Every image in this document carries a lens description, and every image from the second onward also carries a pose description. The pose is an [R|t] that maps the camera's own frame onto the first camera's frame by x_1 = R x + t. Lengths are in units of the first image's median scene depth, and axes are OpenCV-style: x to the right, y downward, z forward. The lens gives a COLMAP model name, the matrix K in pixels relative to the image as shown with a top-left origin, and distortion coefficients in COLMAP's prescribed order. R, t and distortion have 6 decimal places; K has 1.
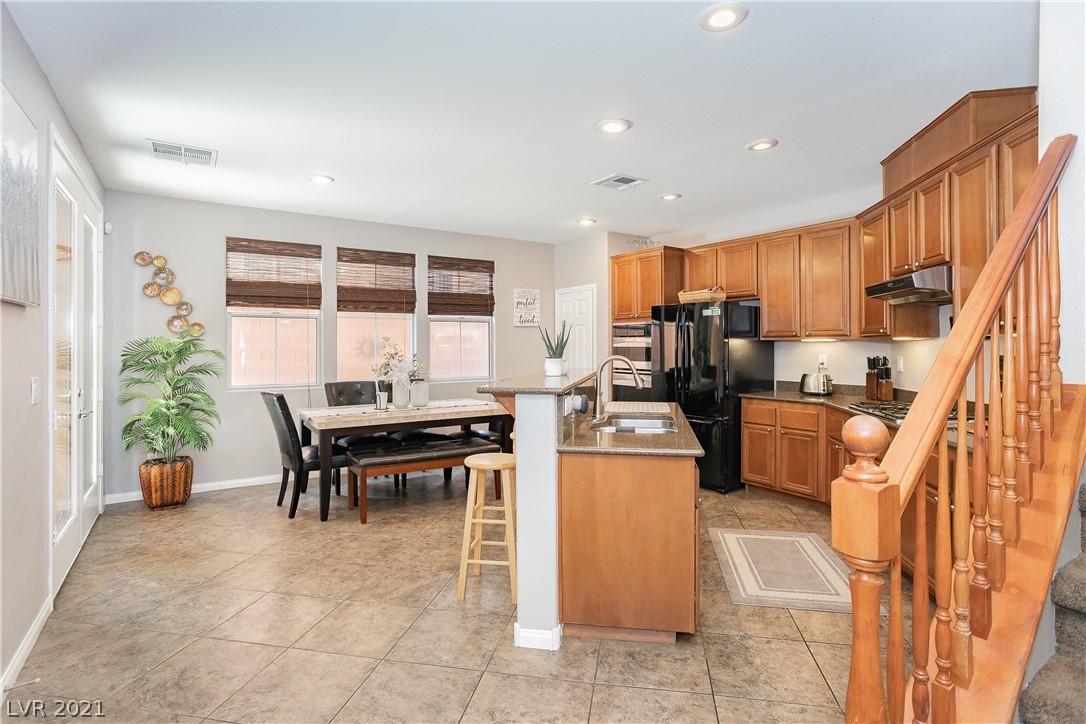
lens RADIAL K [[528.7, 0, 549.7], [0, 528.7, 343.6], [0, 0, 1]] dist [-0.049693, 0.028081]
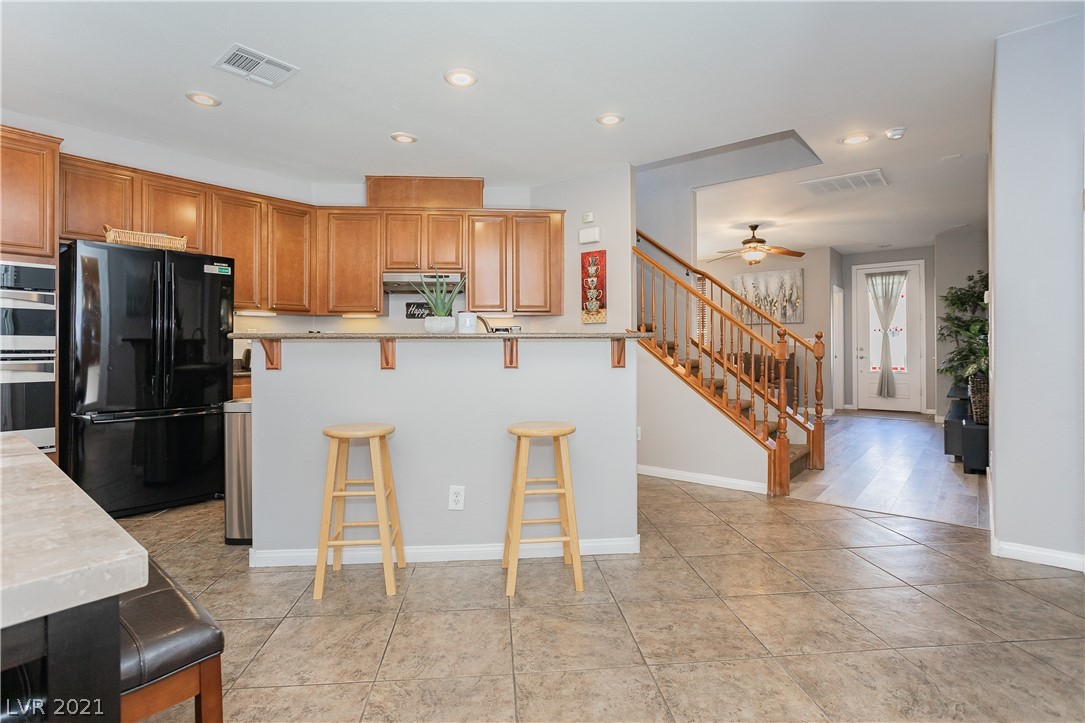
lens RADIAL K [[542.6, 0, 532.6], [0, 542.6, 344.9], [0, 0, 1]] dist [0.001005, 0.000105]
pose [[-0.265654, 0.007570, 0.964039, -0.592035], [0.003636, 0.999970, -0.006850, 0.058620], [-0.964062, 0.001686, -0.265673, 0.772016]]
